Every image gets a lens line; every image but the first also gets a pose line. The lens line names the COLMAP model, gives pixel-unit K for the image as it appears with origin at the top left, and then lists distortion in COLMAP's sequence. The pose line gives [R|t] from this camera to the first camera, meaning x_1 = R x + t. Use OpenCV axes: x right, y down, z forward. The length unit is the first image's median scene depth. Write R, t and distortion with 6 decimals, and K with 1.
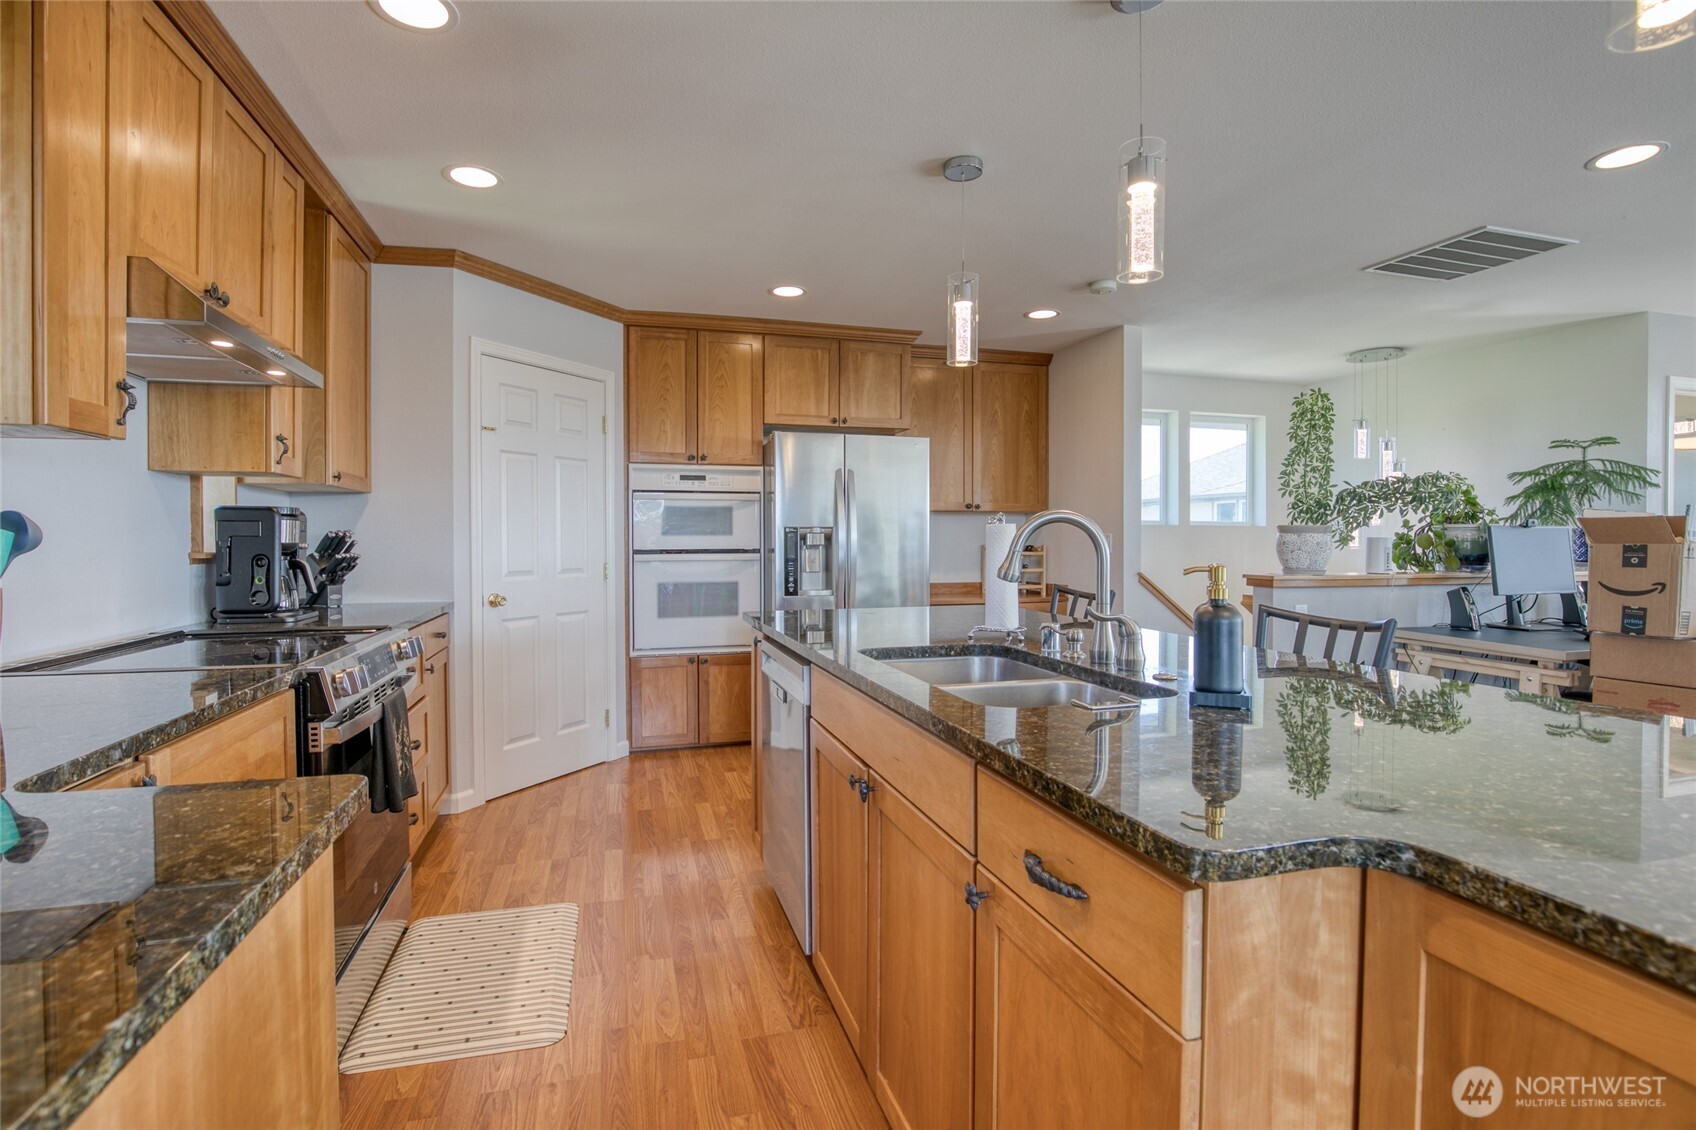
lens RADIAL K [[795.8, 0, 835.2], [0, 795.8, 547.1], [0, 0, 1]] dist [-0.032800, 0.006560]
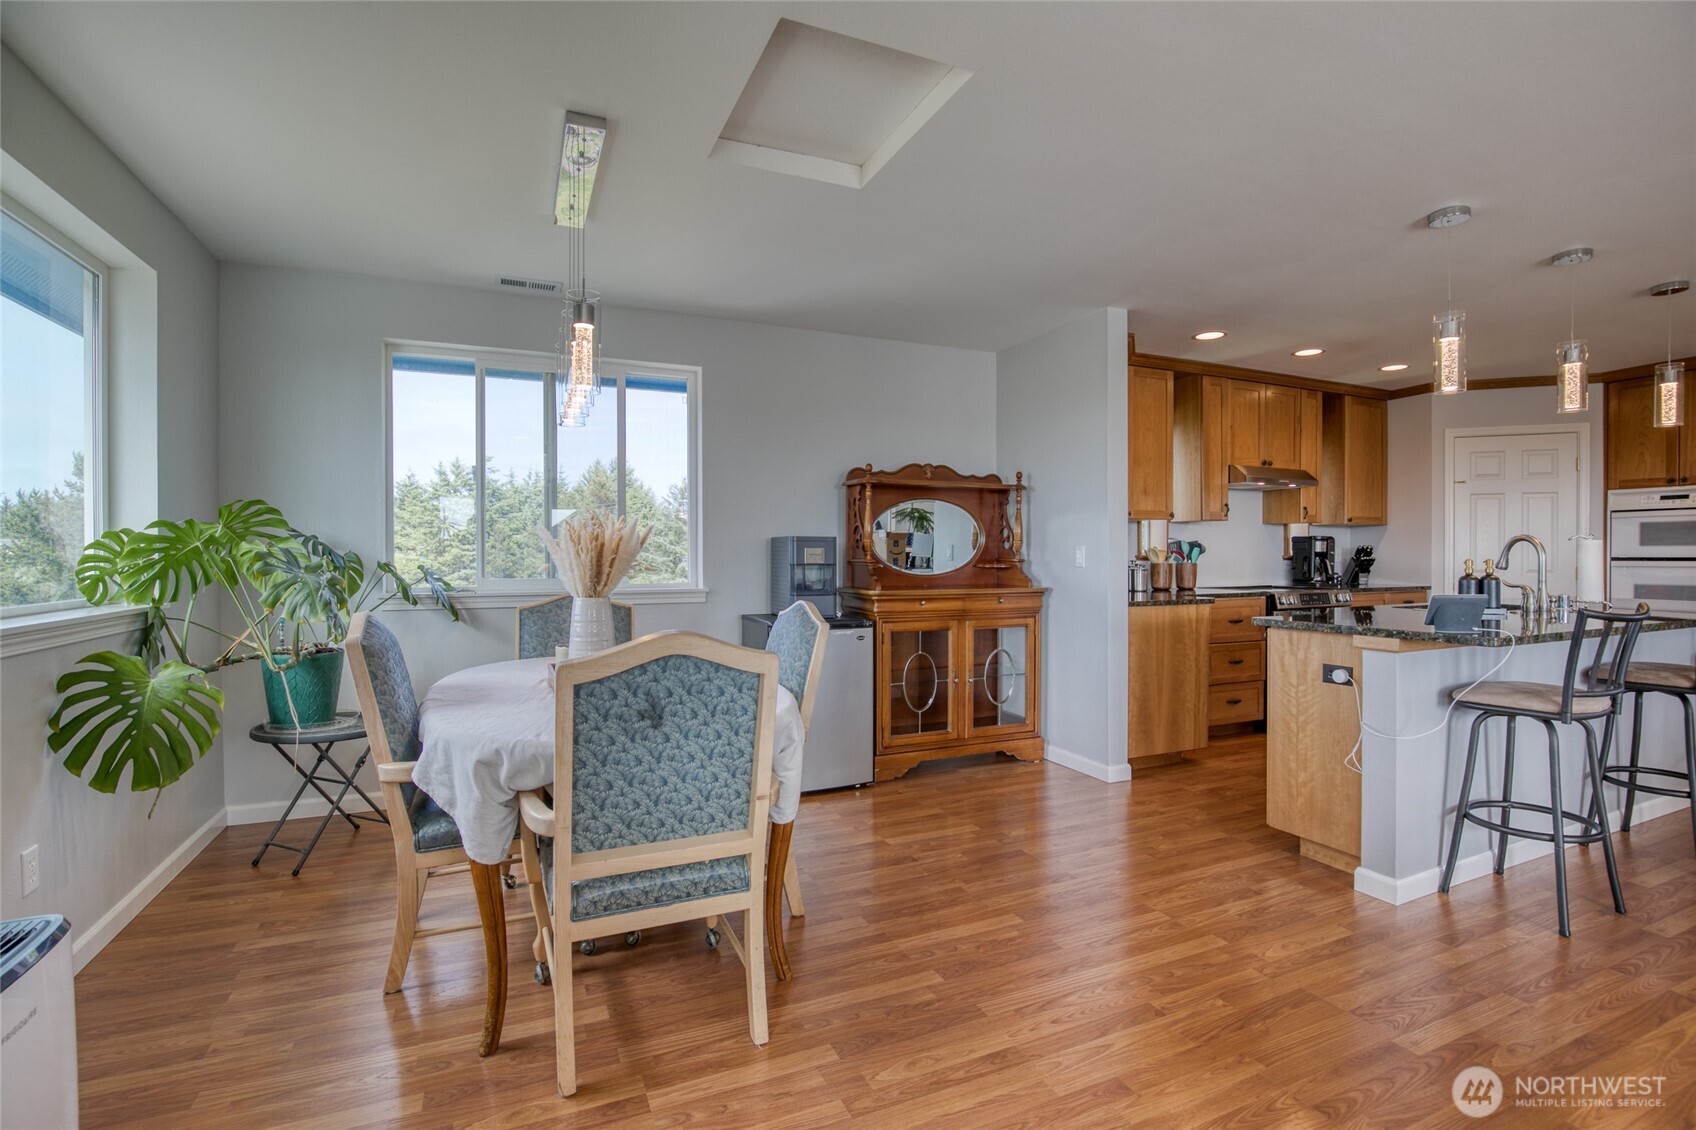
lens RADIAL K [[795.8, 0, 840.3], [0, 795.8, 560.9], [0, 0, 1]] dist [-0.032800, 0.006560]
pose [[0.154242, 0.006122, -0.988014, 0.825885], [-0.006756, 0.999964, 0.005141, 0.011752], [0.988010, 0.005882, 0.154277, -0.442935]]
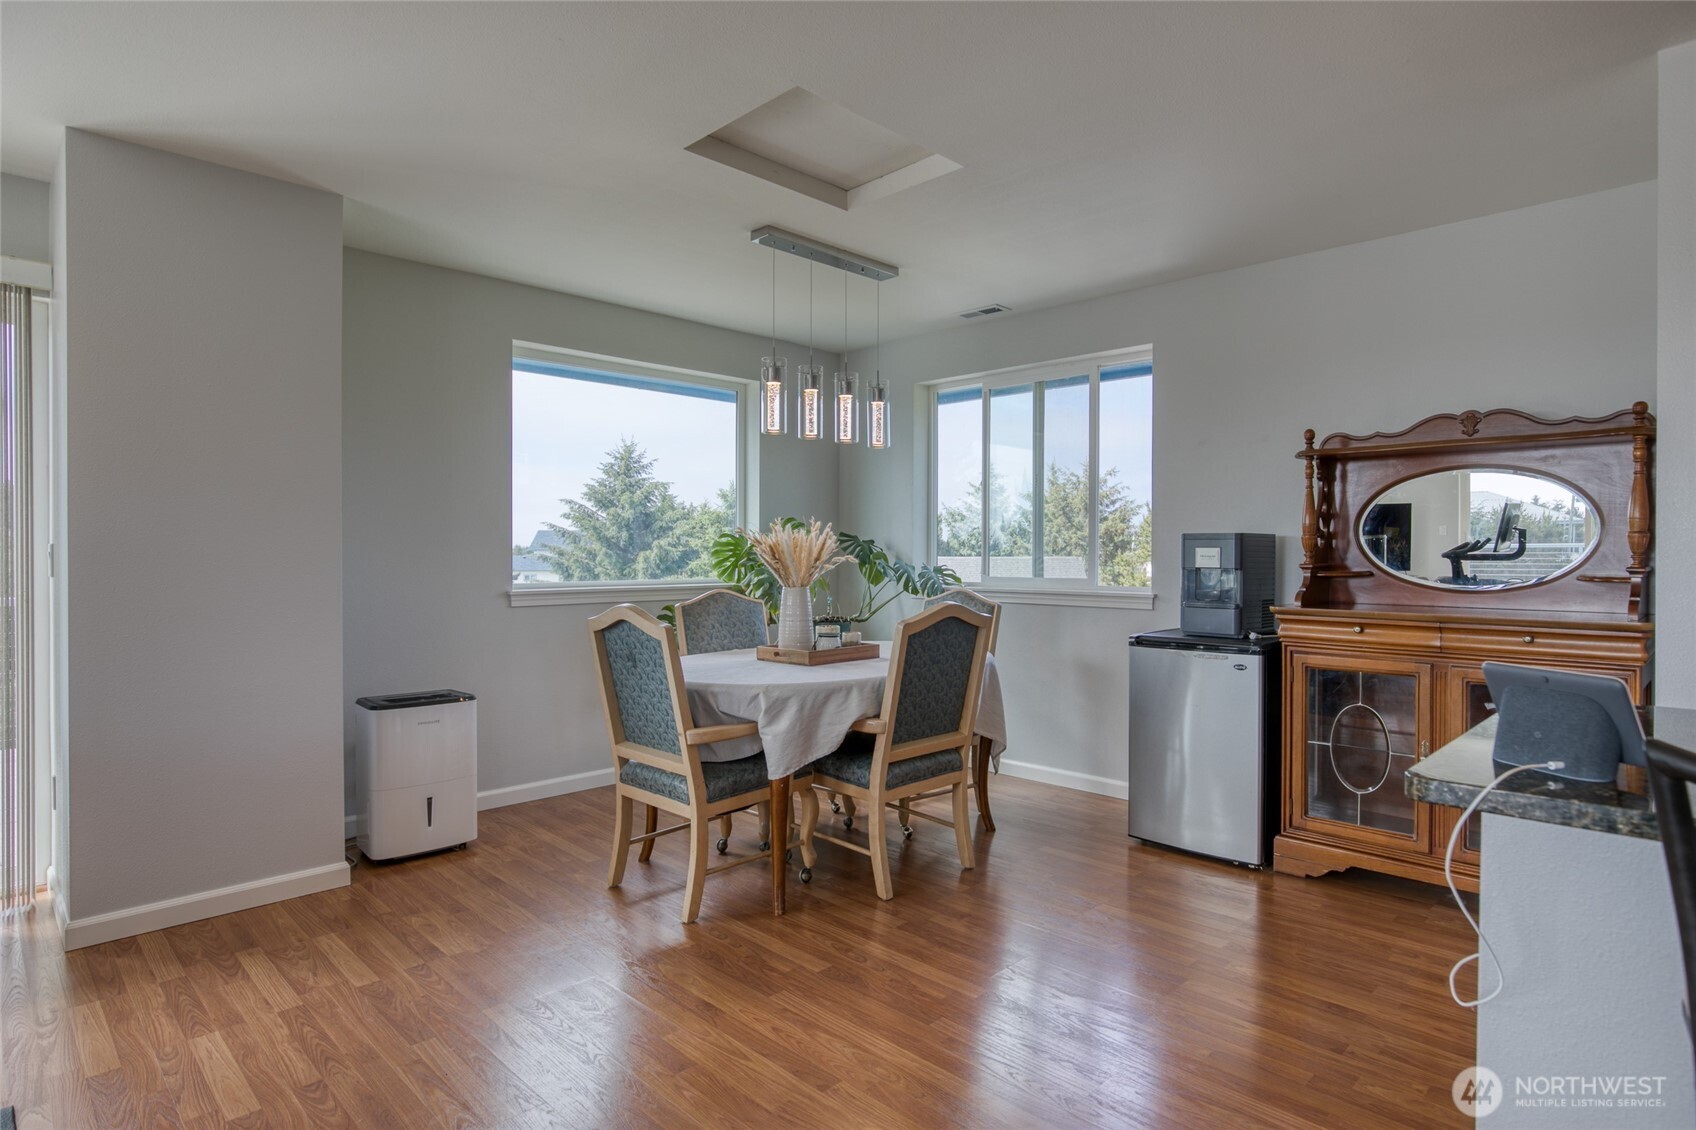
lens RADIAL K [[912.5, 0, 848.4], [0, 912.5, 556.0], [0, 0, 1]] dist [-0.031932, 0.000853]
pose [[-0.872367, -0.002826, -0.488843, 0.601344], [-0.009442, 0.999894, 0.011070, 0.002990], [0.488760, 0.014273, -0.872302, 0.255511]]
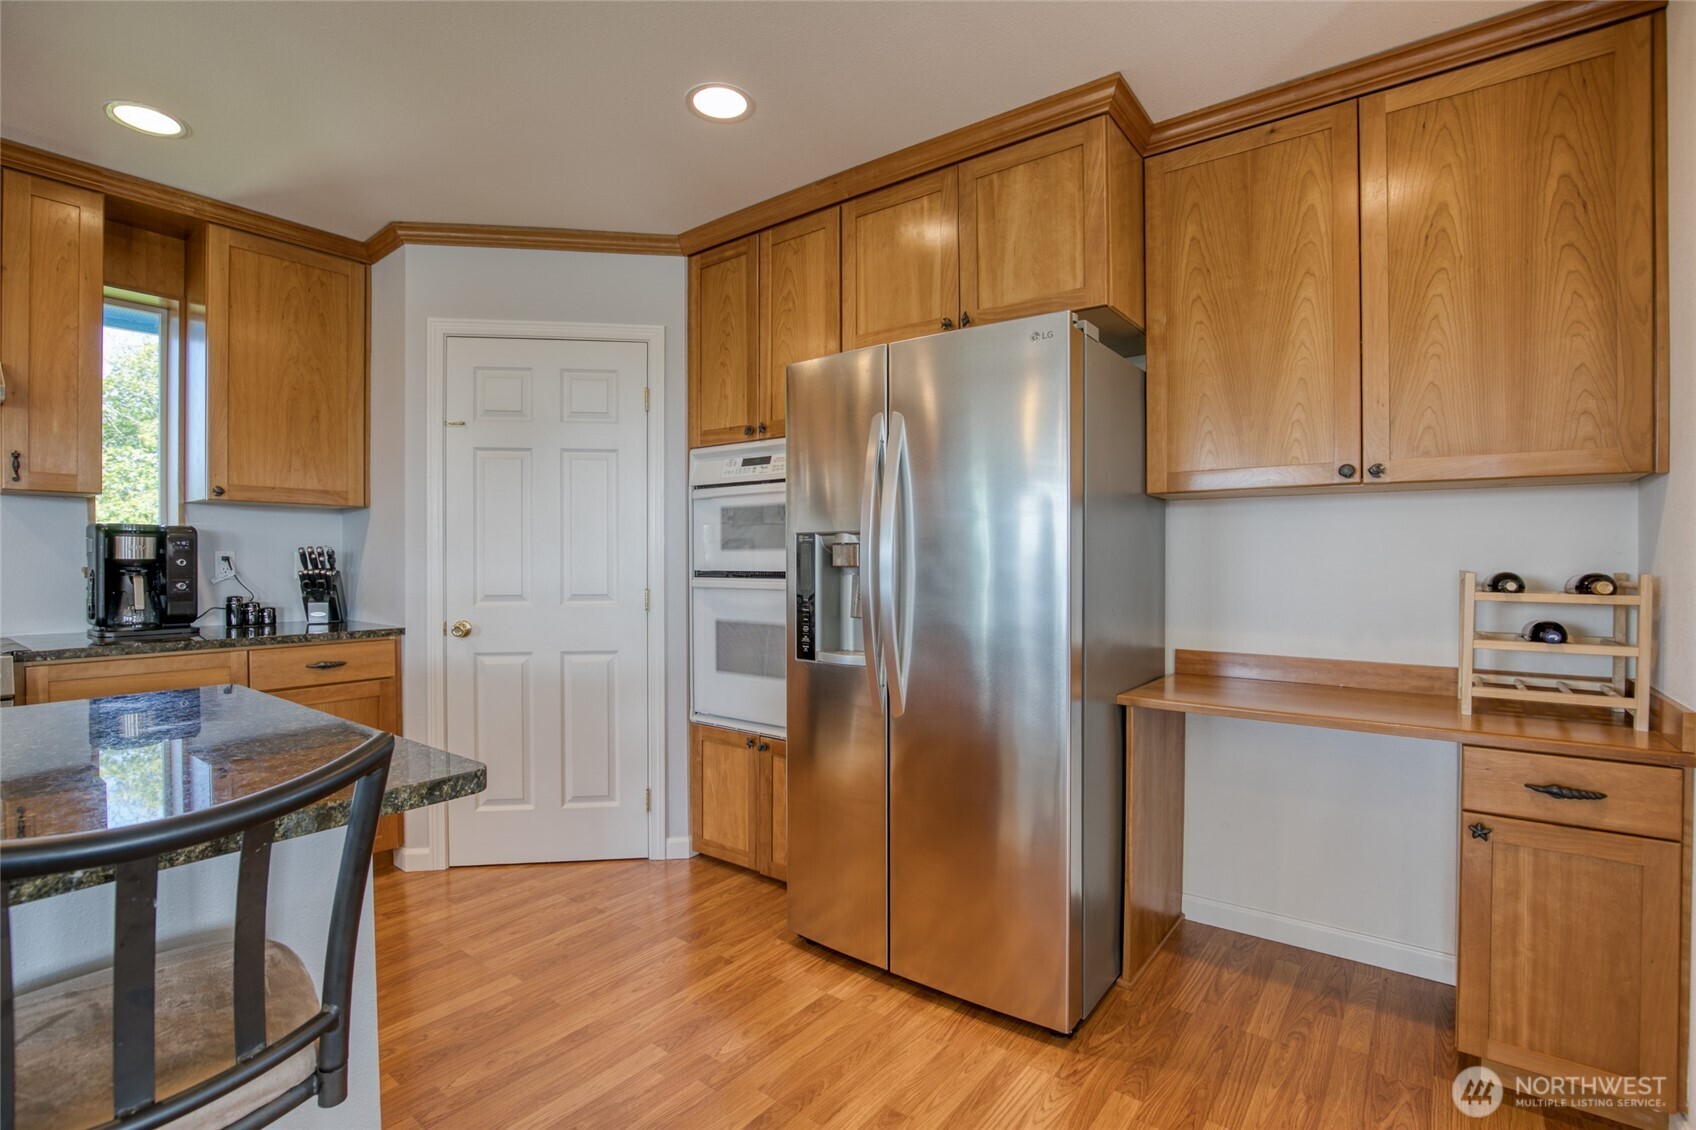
lens RADIAL K [[795.8, 0, 825.5], [0, 795.8, 558.3], [0, 0, 1]] dist [-0.032800, 0.006560]
pose [[0.593976, 0.003702, -0.804474, 0.402487], [-0.007935, 0.999968, -0.001257, -0.007889], [0.804444, 0.007130, 0.593986, 0.701842]]
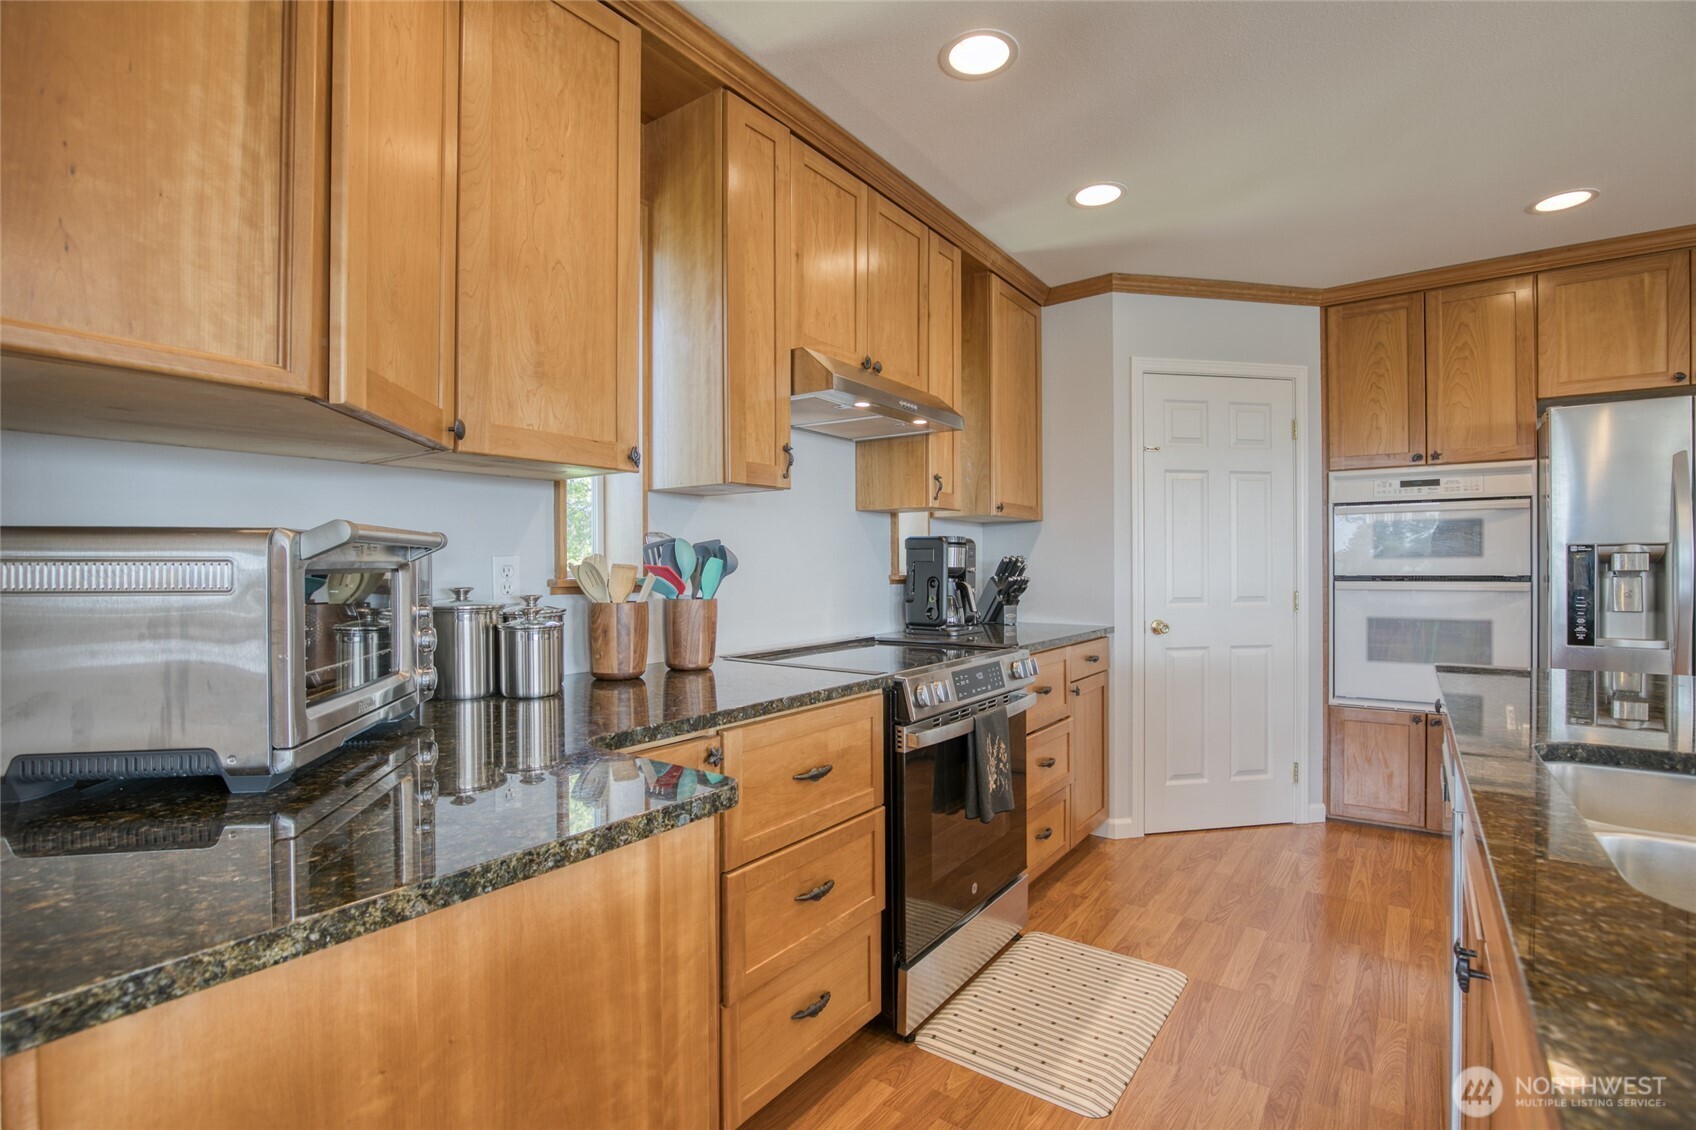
lens RADIAL K [[795.8, 0, 836.3], [0, 795.8, 568.0], [0, 0, 1]] dist [-0.032800, 0.006560]
pose [[0.618458, 0.000835, -0.785818, 0.072396], [-0.004186, 0.999989, -0.002232, -0.000606], [0.785807, 0.004670, 0.618454, 0.086247]]
